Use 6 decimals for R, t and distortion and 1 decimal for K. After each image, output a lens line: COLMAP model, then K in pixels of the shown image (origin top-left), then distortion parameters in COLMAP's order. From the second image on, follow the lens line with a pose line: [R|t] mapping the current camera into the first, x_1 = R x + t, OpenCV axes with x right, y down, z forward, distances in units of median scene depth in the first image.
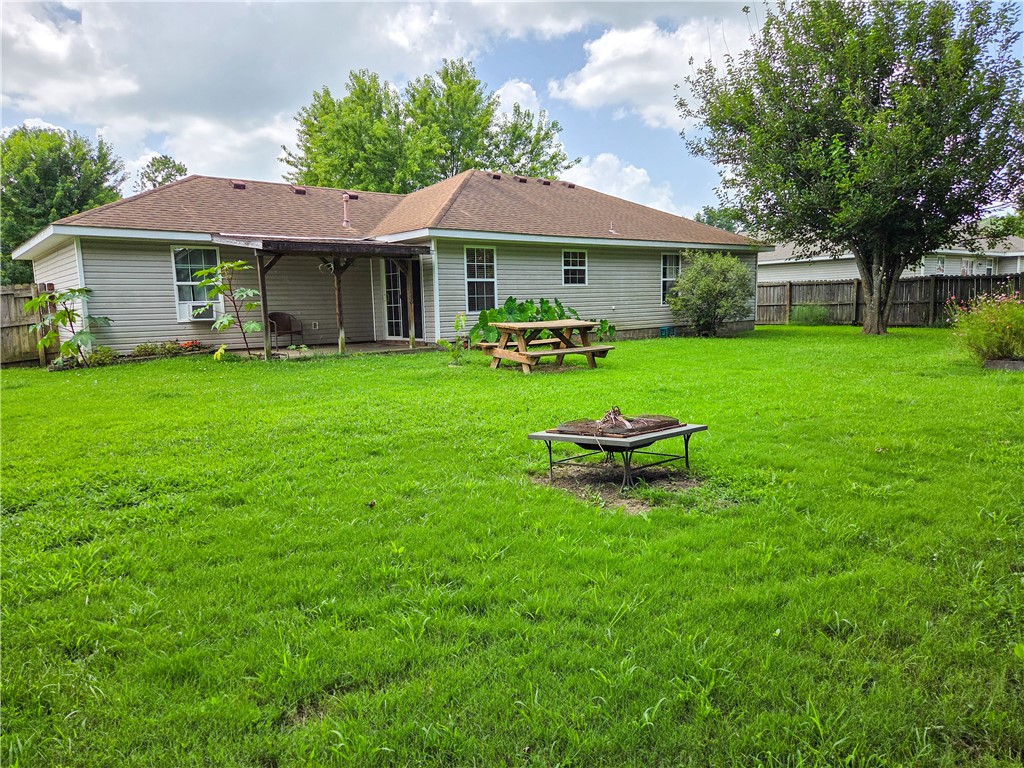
lens RADIAL K [[692.9, 0, 510.7], [0, 692.9, 388.3], [0, 0, 1]] dist [0.055571, -0.010413]
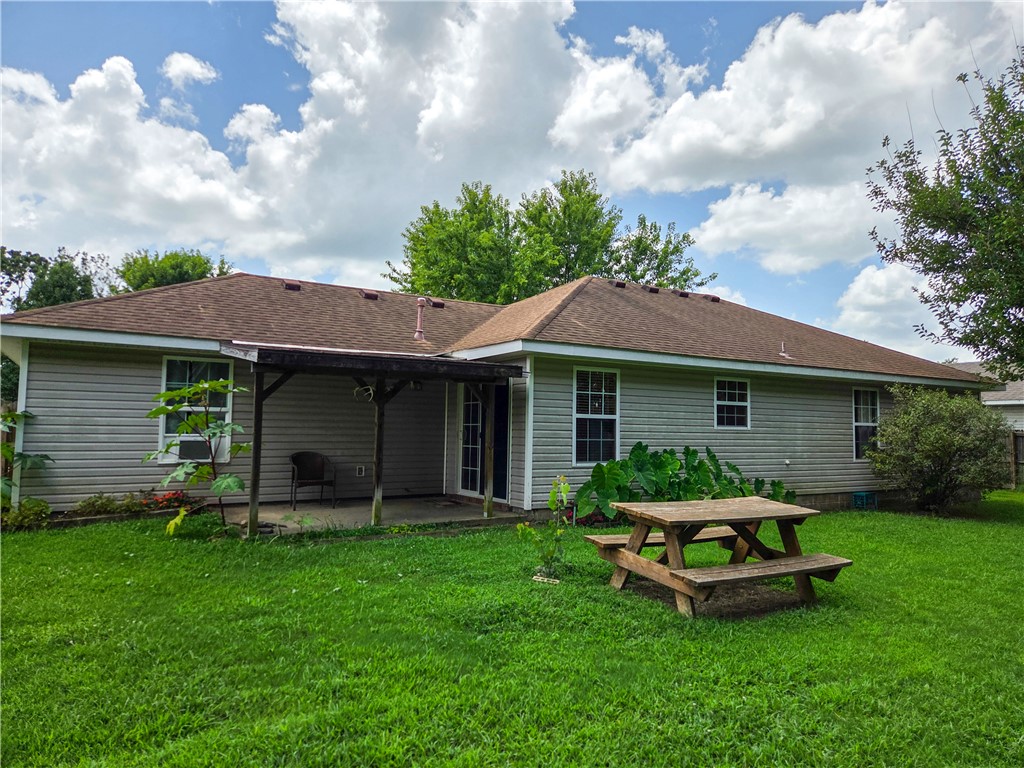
lens RADIAL K [[692.9, 0, 512.6], [0, 692.9, 379.5], [0, 0, 1]] dist [0.055571, -0.010413]
pose [[0.987249, 0.032842, -0.155760, -0.017883], [-0.061651, 0.981006, -0.183921, -0.057685], [0.146761, 0.191178, 0.970521, 0.299185]]
